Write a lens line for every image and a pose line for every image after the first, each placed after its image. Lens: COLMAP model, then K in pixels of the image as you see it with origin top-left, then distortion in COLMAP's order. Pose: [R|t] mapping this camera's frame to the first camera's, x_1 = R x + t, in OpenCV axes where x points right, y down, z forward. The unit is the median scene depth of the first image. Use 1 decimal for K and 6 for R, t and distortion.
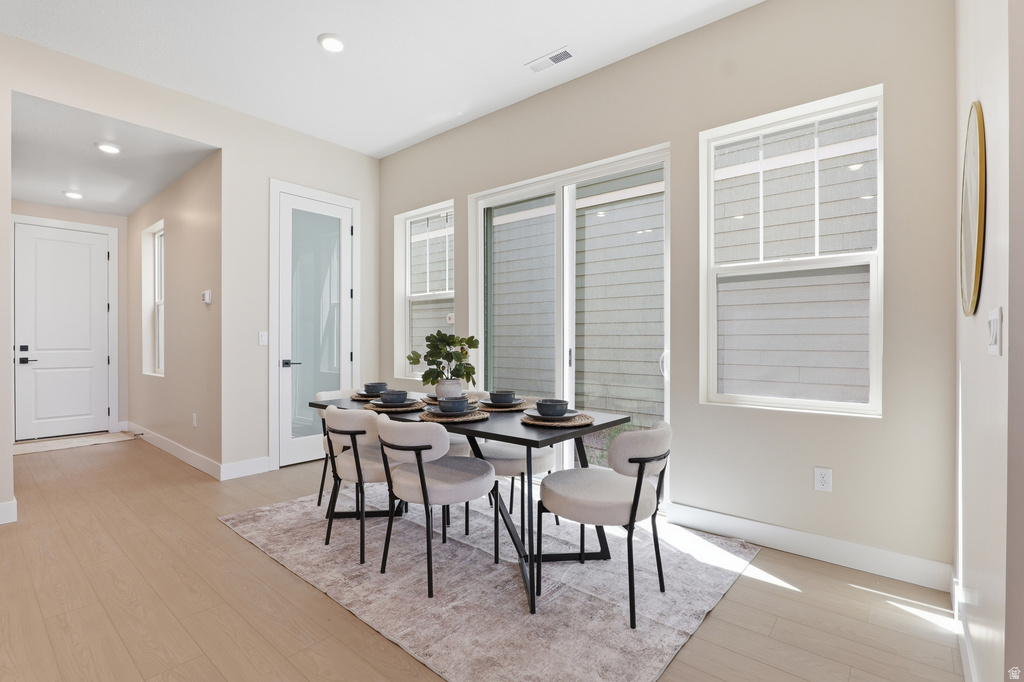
lens RADIAL K [[473.0, 0, 514.7], [0, 473.0, 346.7], [0, 0, 1]] dist [-0.012562, 0.000896]
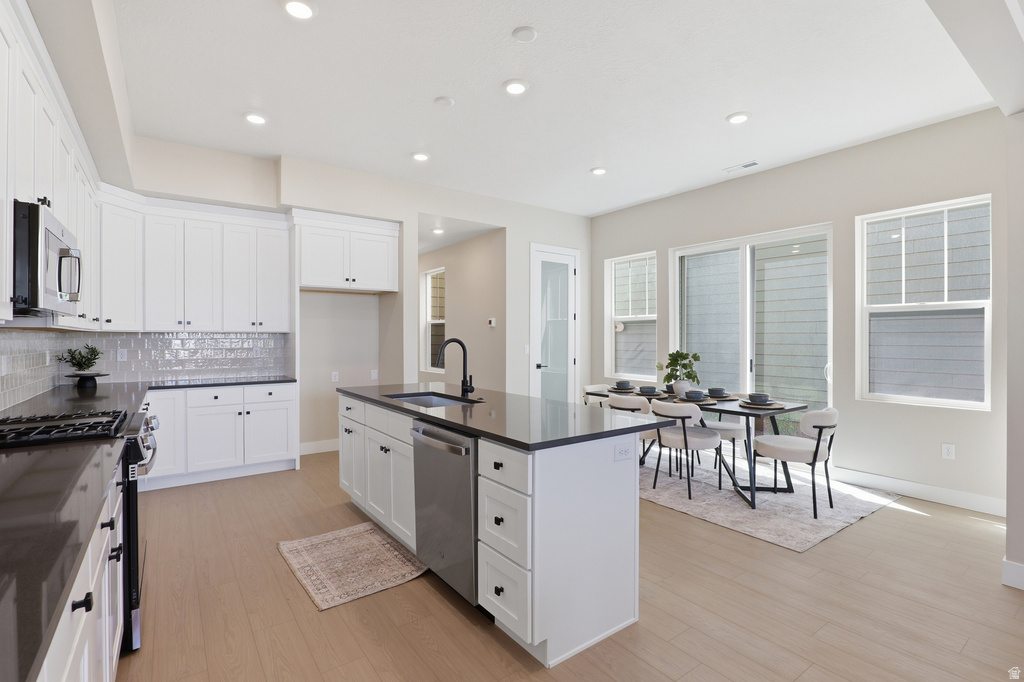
lens RADIAL K [[486.2, 0, 512.0], [0, 486.2, 341.0], [0, 0, 1]] dist [-0.012415, 0.000454]
pose [[0.971400, 0.001139, -0.237445, -0.320119], [-0.002403, 0.999984, -0.005034, -0.057090], [0.237436, 0.005461, 0.971388, -0.788827]]
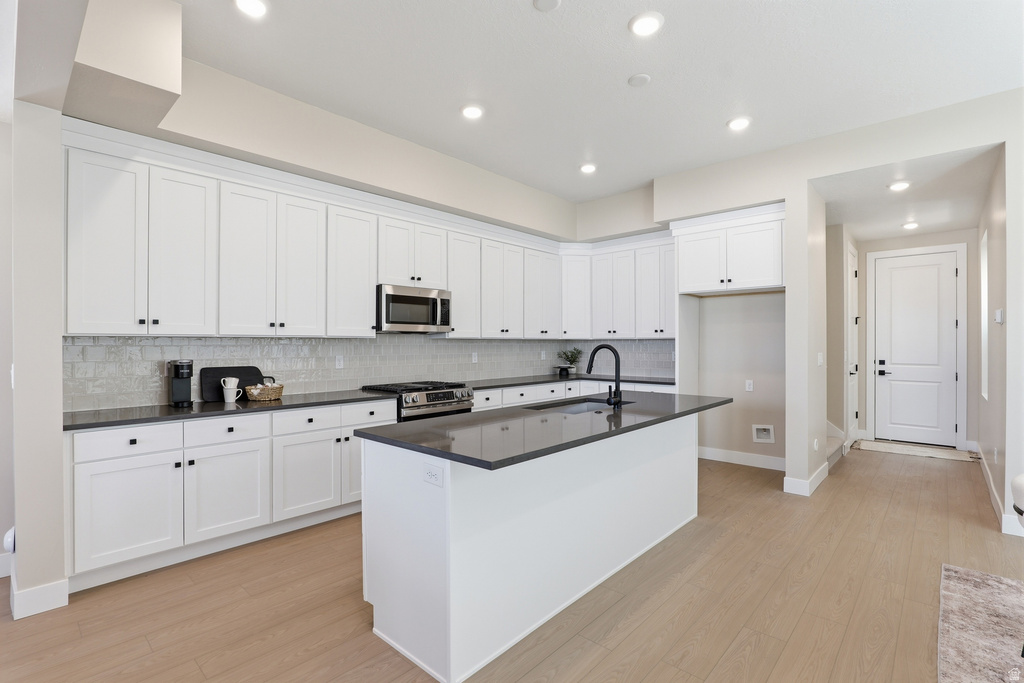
lens RADIAL K [[473.0, 0, 514.7], [0, 473.0, 347.2], [0, 0, 1]] dist [-0.012562, 0.000896]
pose [[-0.041042, 0.007912, -0.999126, 0.369782], [-0.011503, 0.999899, 0.008391, -0.069003], [0.999091, 0.011838, -0.040947, 0.221085]]
